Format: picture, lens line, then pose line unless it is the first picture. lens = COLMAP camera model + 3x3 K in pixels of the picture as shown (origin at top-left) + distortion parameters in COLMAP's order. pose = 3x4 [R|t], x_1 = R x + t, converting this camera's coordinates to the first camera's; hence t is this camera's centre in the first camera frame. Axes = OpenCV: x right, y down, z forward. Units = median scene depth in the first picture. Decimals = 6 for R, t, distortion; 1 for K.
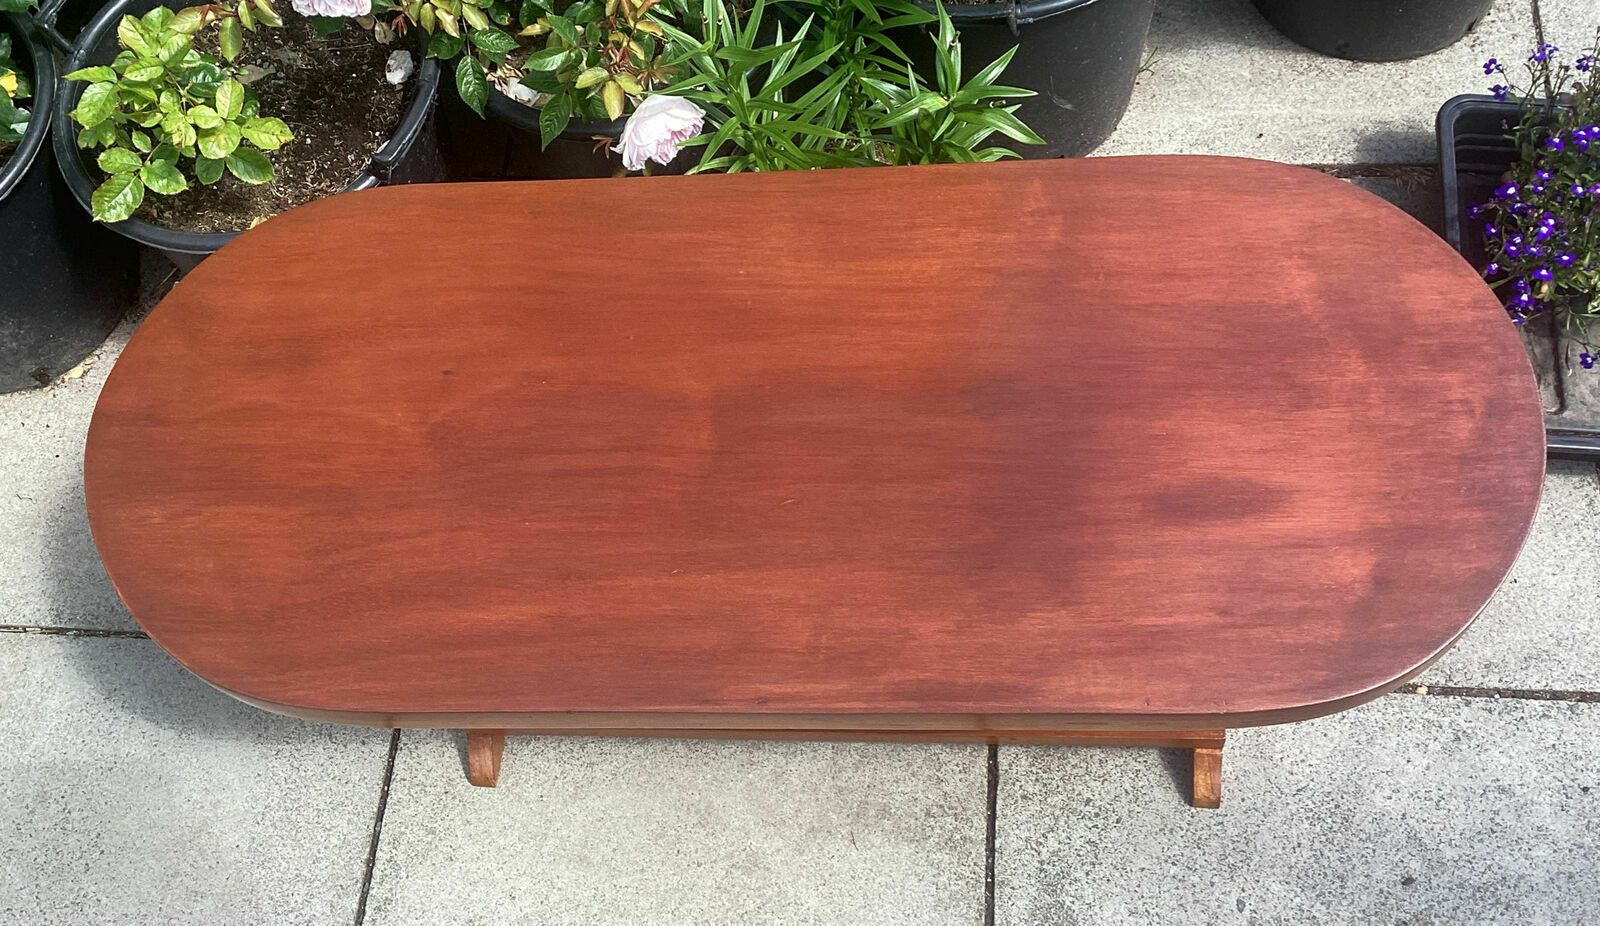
lens RADIAL K [[1615.8, 0, 773.1], [0, 1615.8, 453.4], [0, 0, 1]] dist [0.027629, 0.000000]
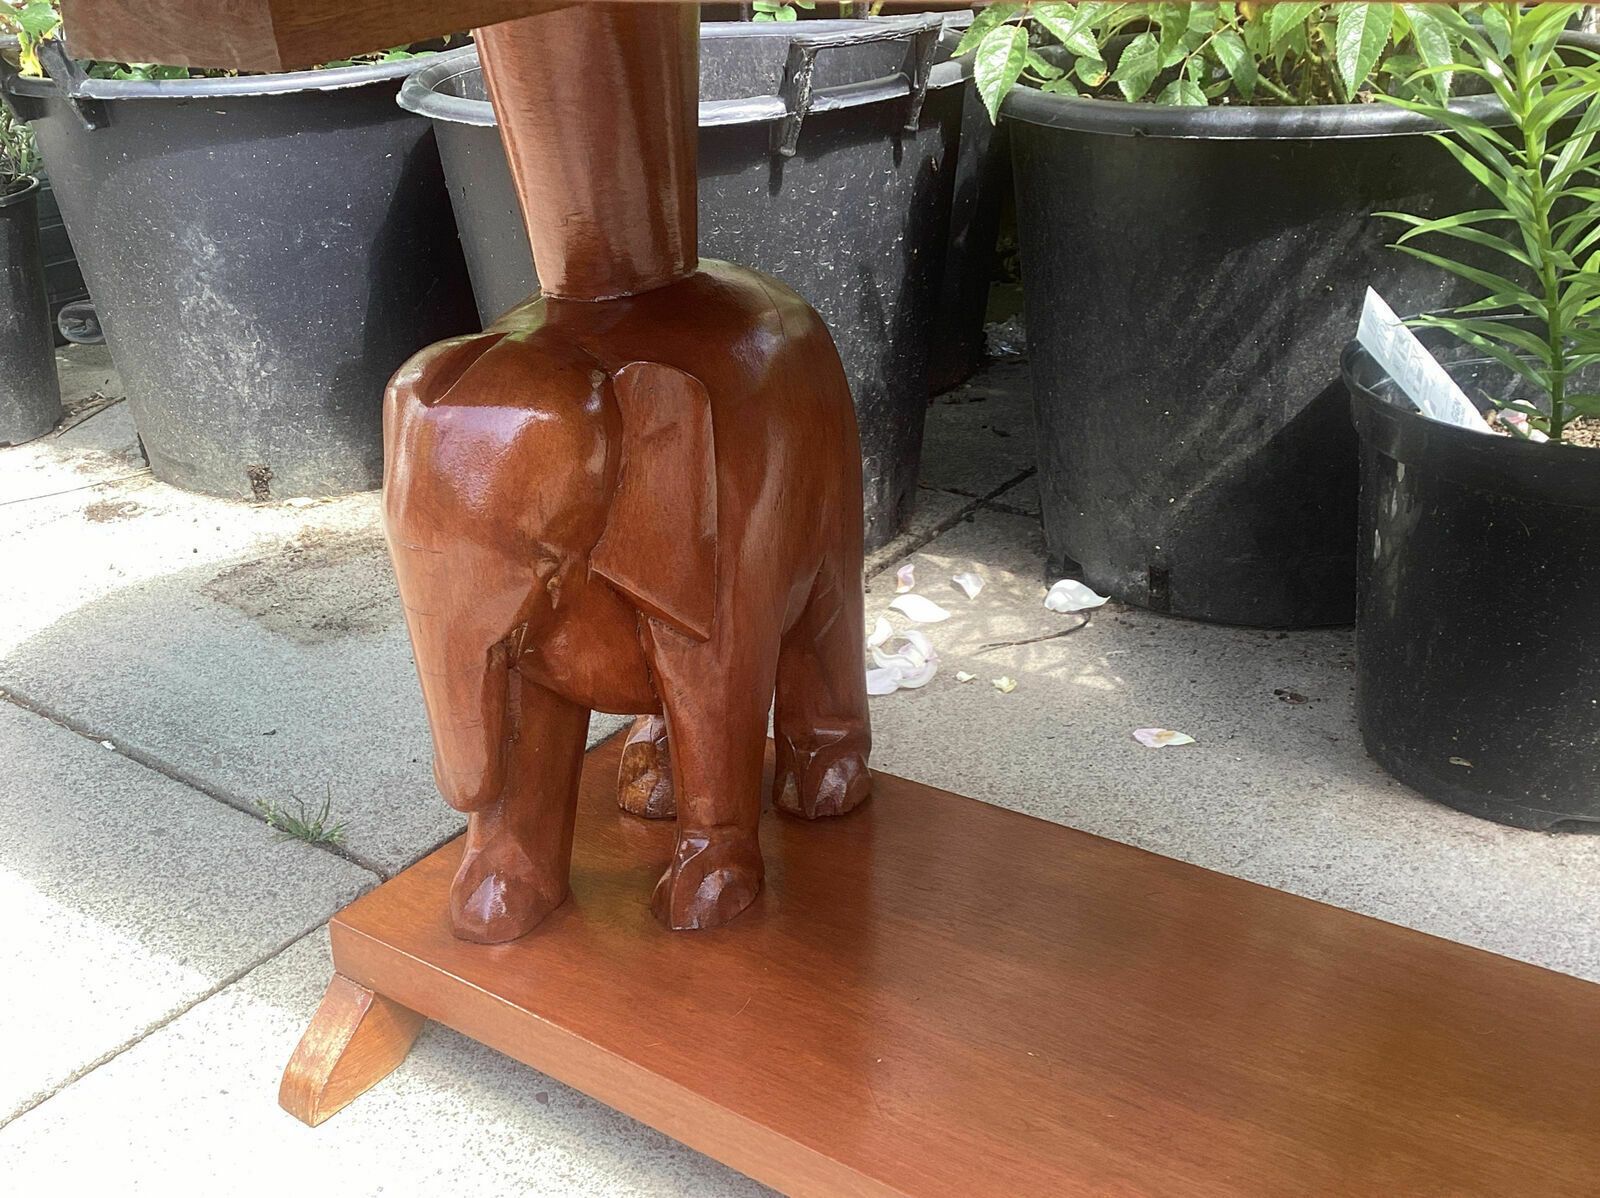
lens RADIAL K [[1619.5, 0, 704.6], [0, 1619.5, 665.9], [0, 0, 1]] dist [0.018967, 0.000000]
pose [[0.832043, 0.296982, -0.468515, 0.074572], [-0.507049, 0.749708, -0.425251, 0.261271], [0.224958, 0.591387, 0.774374, 0.680625]]
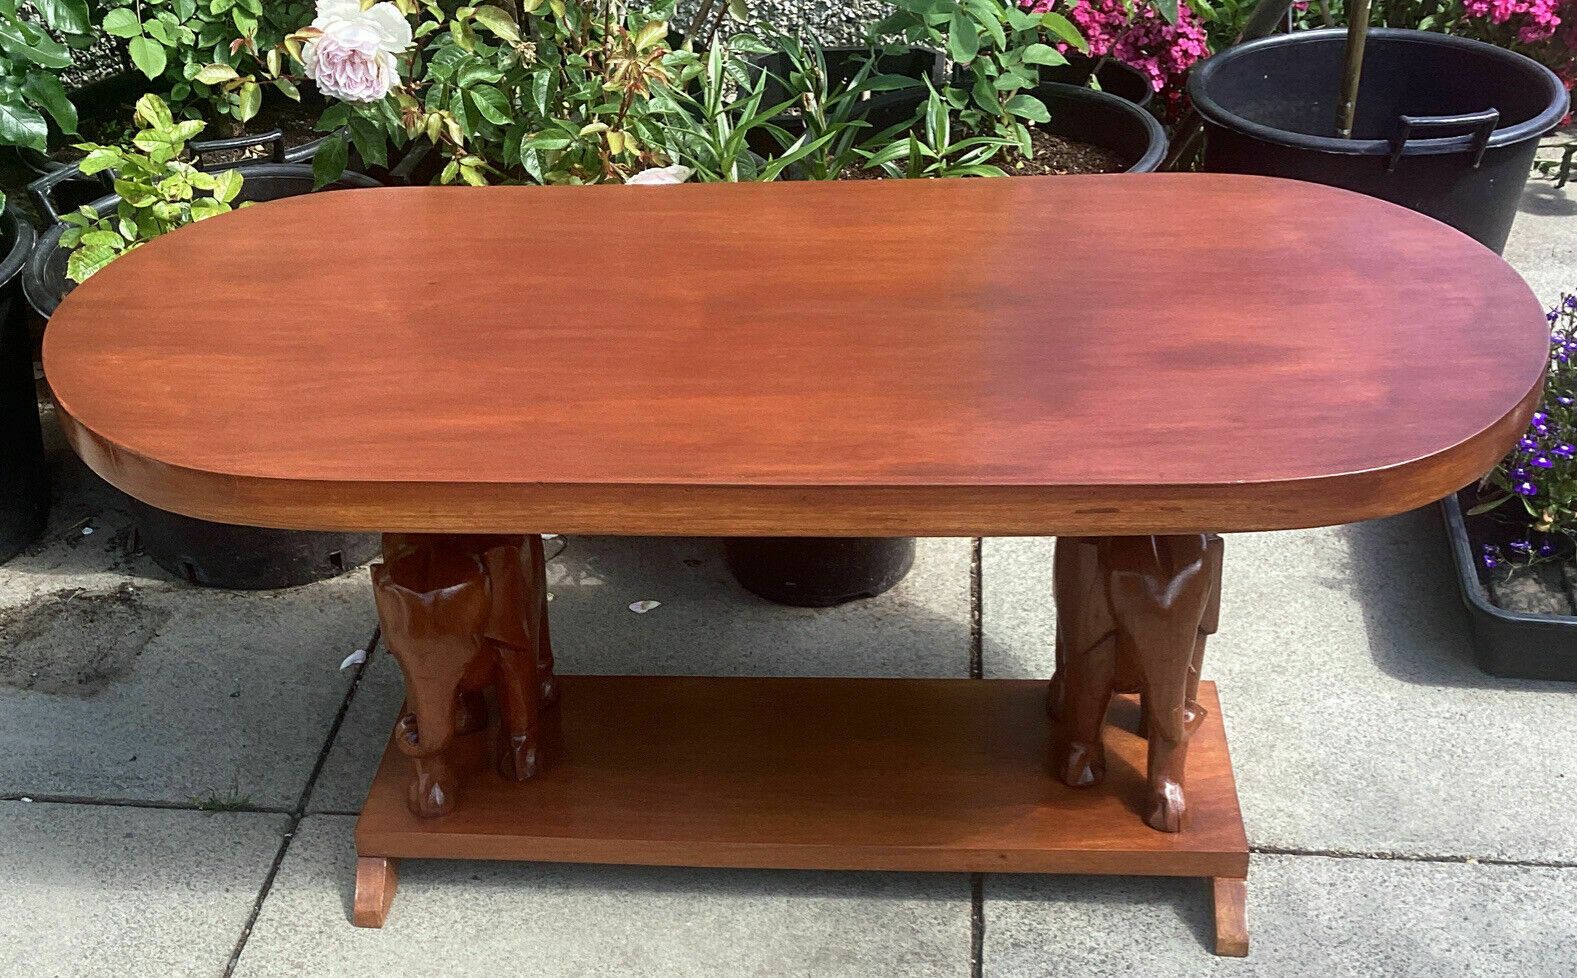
lens RADIAL K [[1924.2, 0, 701.3], [0, 1924.2, 611.5], [0, 0, 1]] dist [0.038689, 0.000000]
pose [[0.997512, 0.070166, 0.006778, -0.027229], [-0.058647, 0.879403, -0.472453, 0.559688], [-0.039111, 0.470880, 0.881330, 0.044971]]
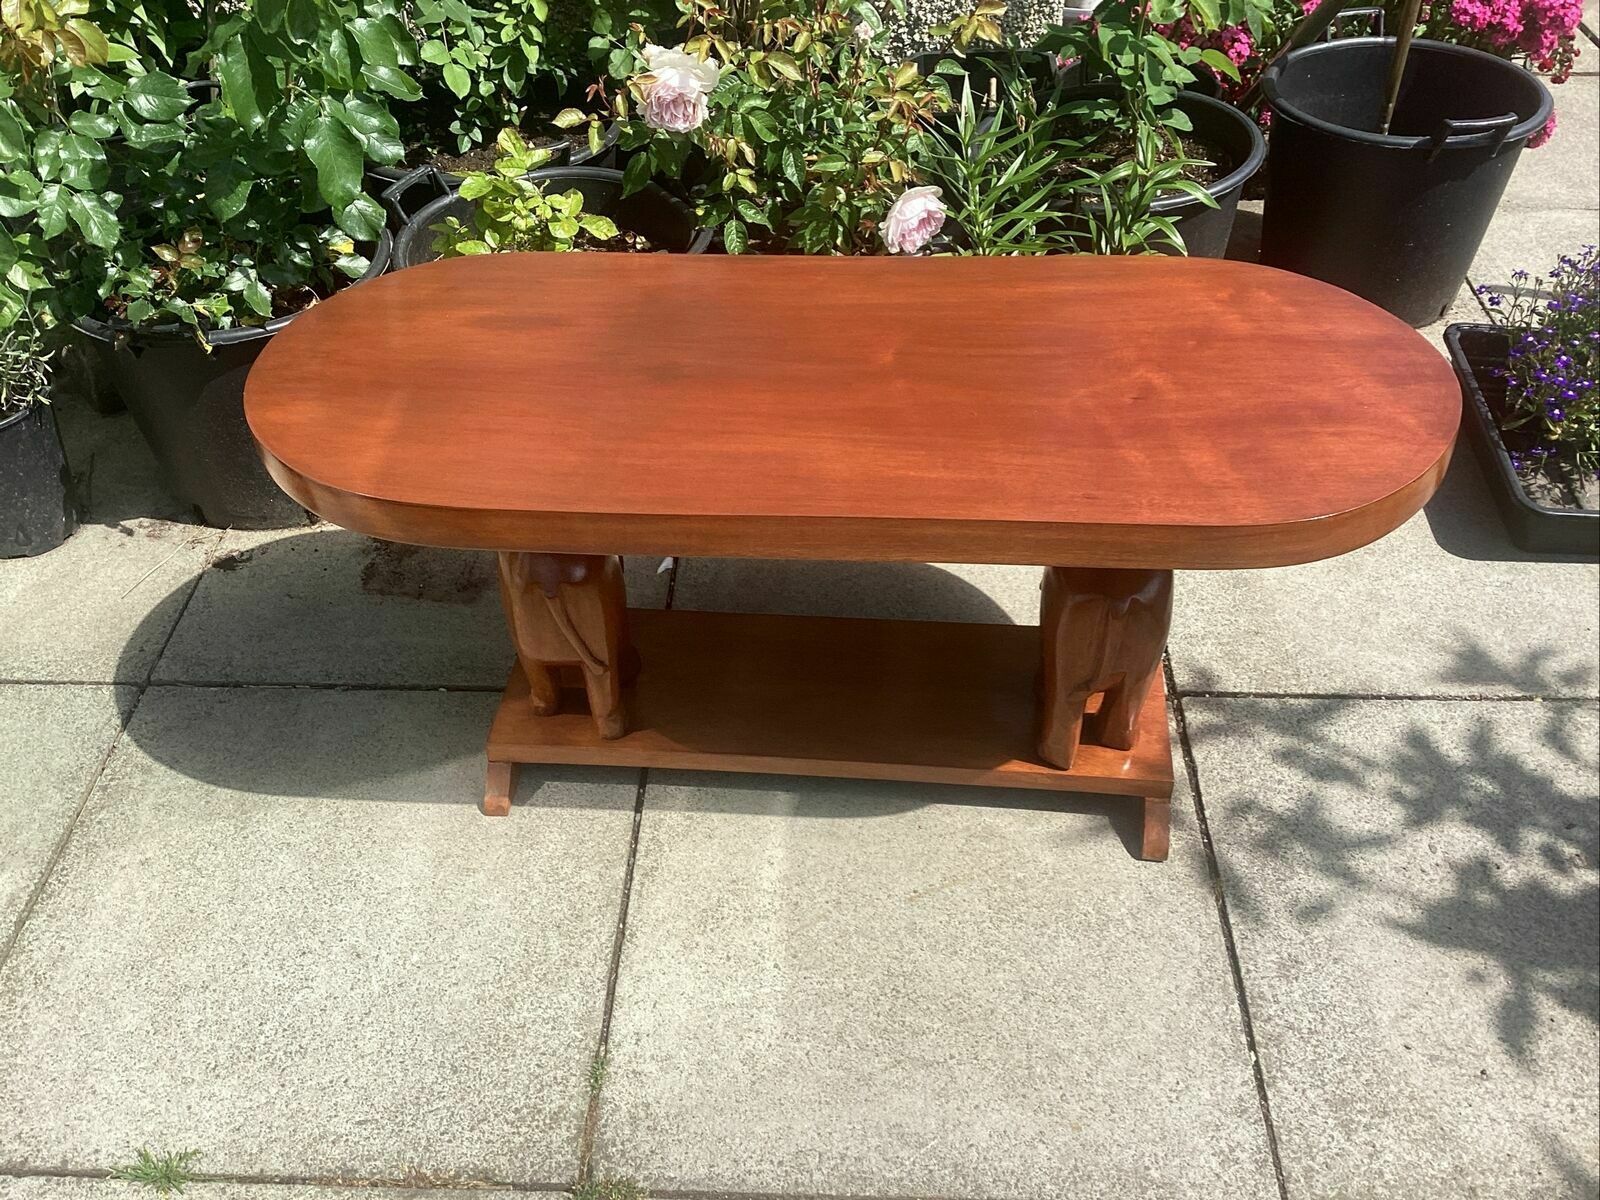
lens RADIAL K [[1443.0, 0, 774.6], [0, 1443.0, 582.4], [0, 0, 1]] dist [0.055086, -0.103025]
pose [[0.996334, 0.031533, 0.079523, -0.250679], [0.000272, 0.928412, -0.371552, 0.476218], [-0.085546, 0.370212, 0.925000, 0.037029]]
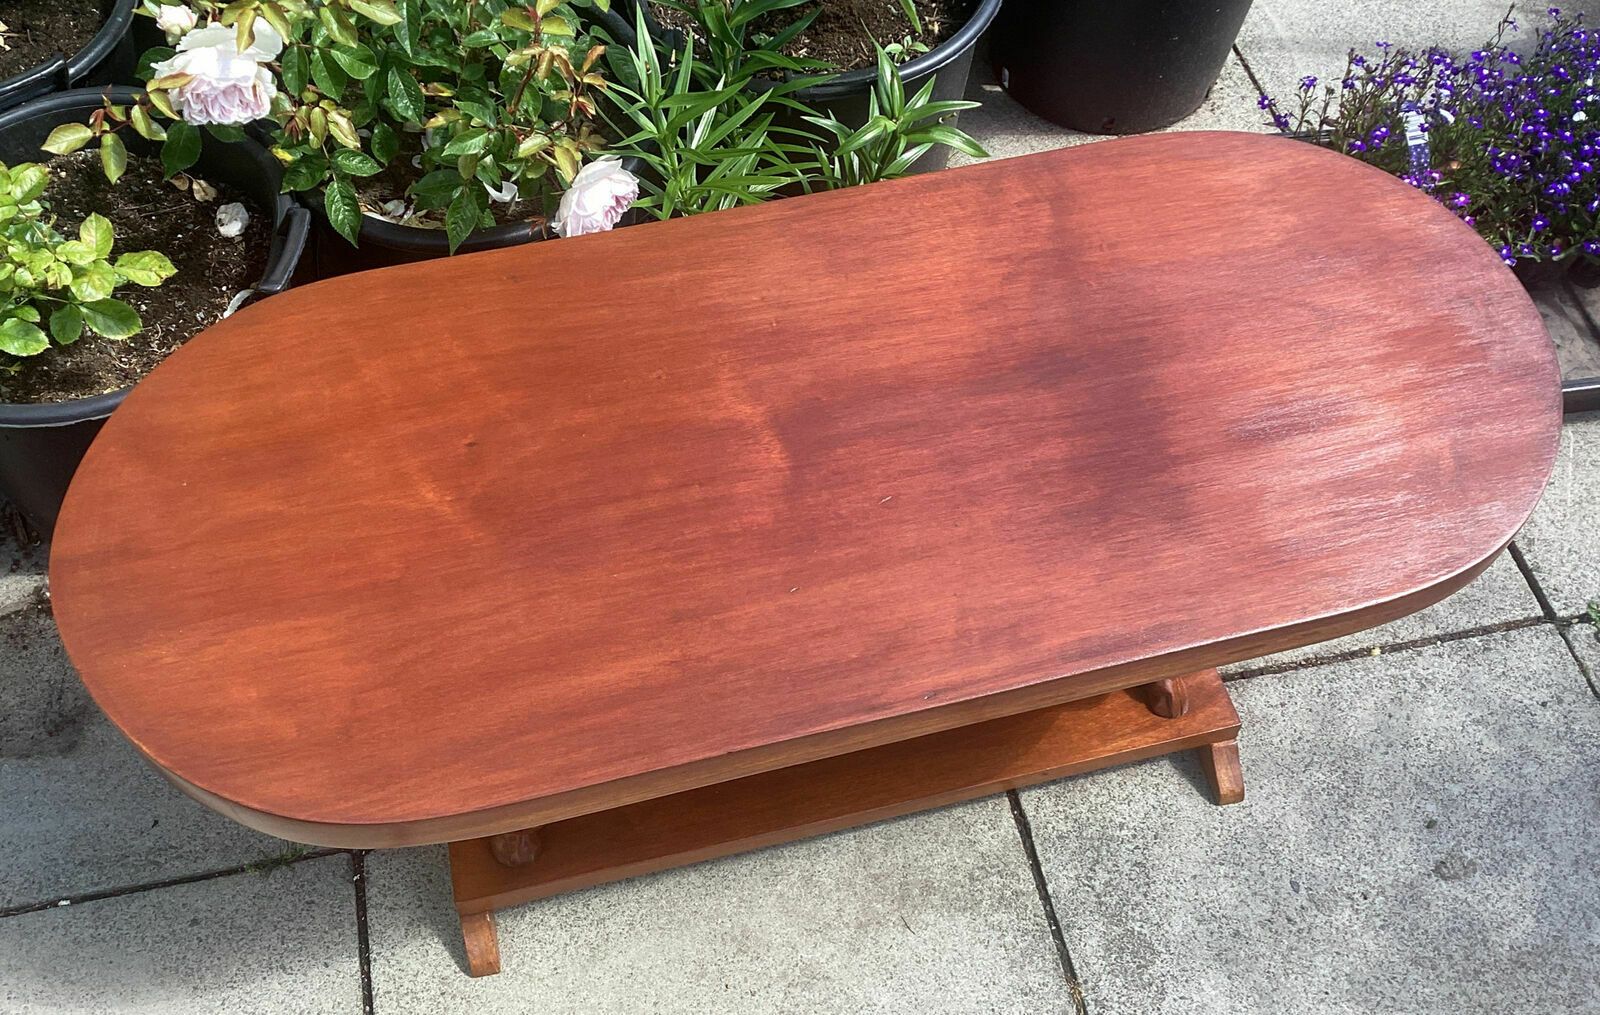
lens RADIAL K [[1604.6, 0, 786.5], [0, 1604.6, 500.1], [0, 0, 1]] dist [0.024524, 0.000000]
pose [[0.946148, -0.164699, 0.278708, -0.241933], [0.206291, 0.970218, -0.126972, 0.108227], [-0.249495, 0.177629, 0.951945, 0.092621]]
